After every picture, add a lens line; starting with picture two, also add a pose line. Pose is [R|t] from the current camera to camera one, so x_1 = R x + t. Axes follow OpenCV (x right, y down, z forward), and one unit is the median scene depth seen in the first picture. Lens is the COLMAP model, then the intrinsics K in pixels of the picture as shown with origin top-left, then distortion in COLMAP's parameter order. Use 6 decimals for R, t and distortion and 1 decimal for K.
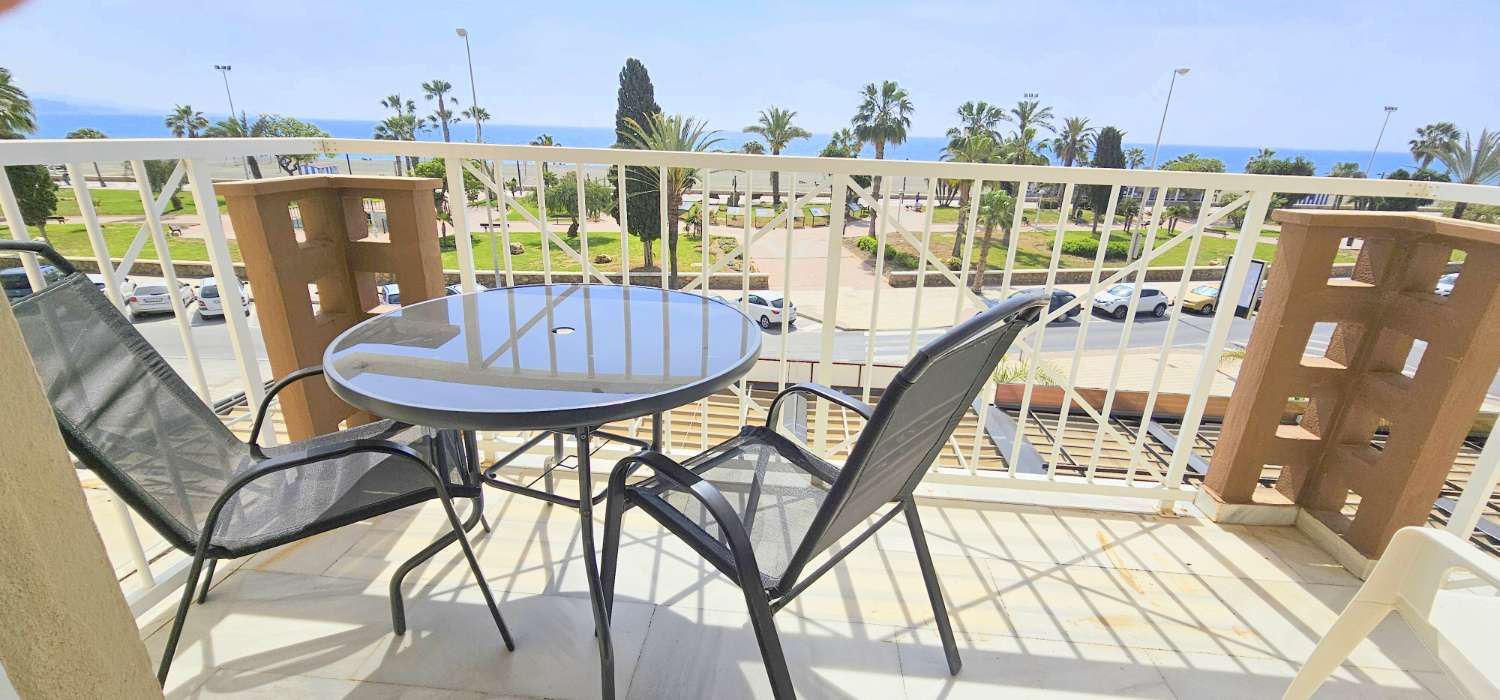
lens RADIAL K [[610.8, 0, 750.0], [0, 610.8, 350.0], [0, 0, 1]] dist [0.002351, 0.000048]
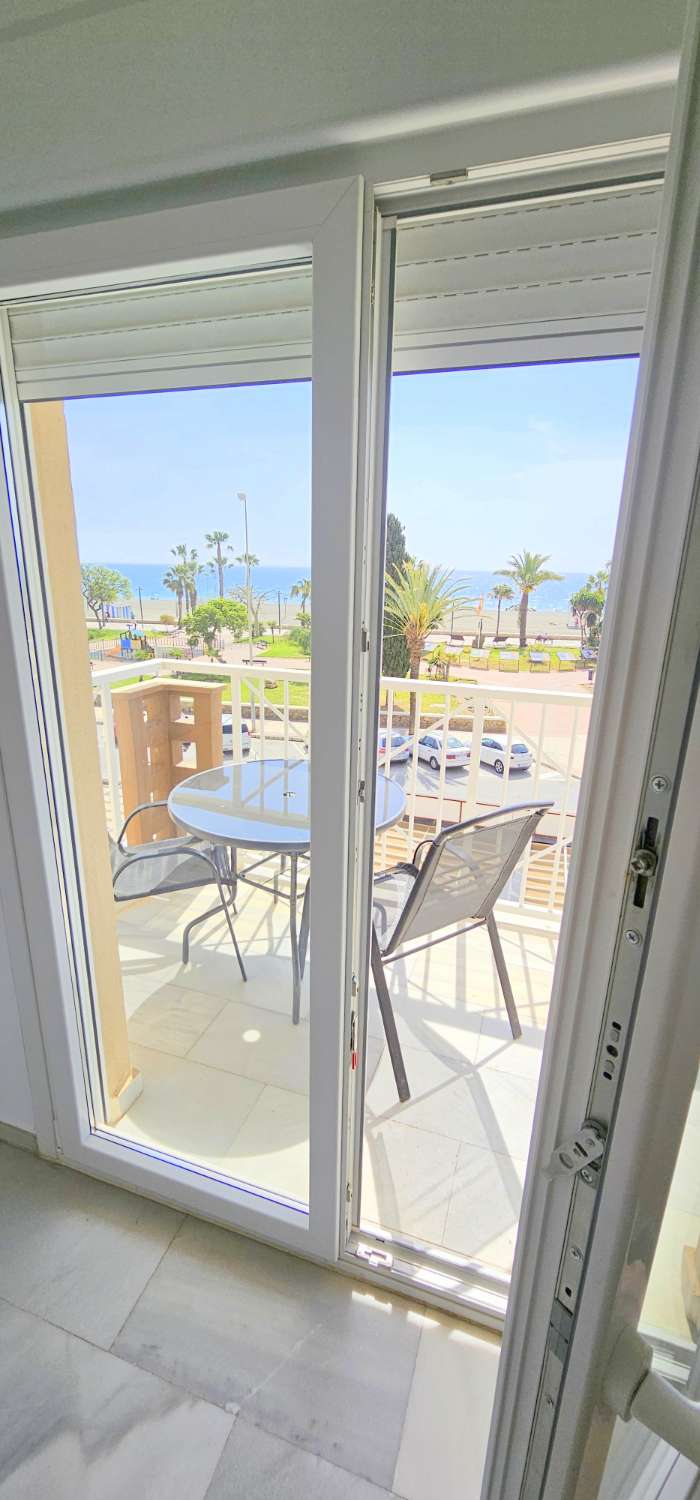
lens RADIAL K [[610.8, 0, 350.0], [0, 610.8, 750.0], [0, 0, 1]] dist [0.002351, 0.000048]
pose [[0.972091, 0.060345, -0.226710, 0.167292], [-0.073481, 0.996045, -0.049947, -0.057422], [0.222799, 0.065212, 0.972681, -0.441762]]
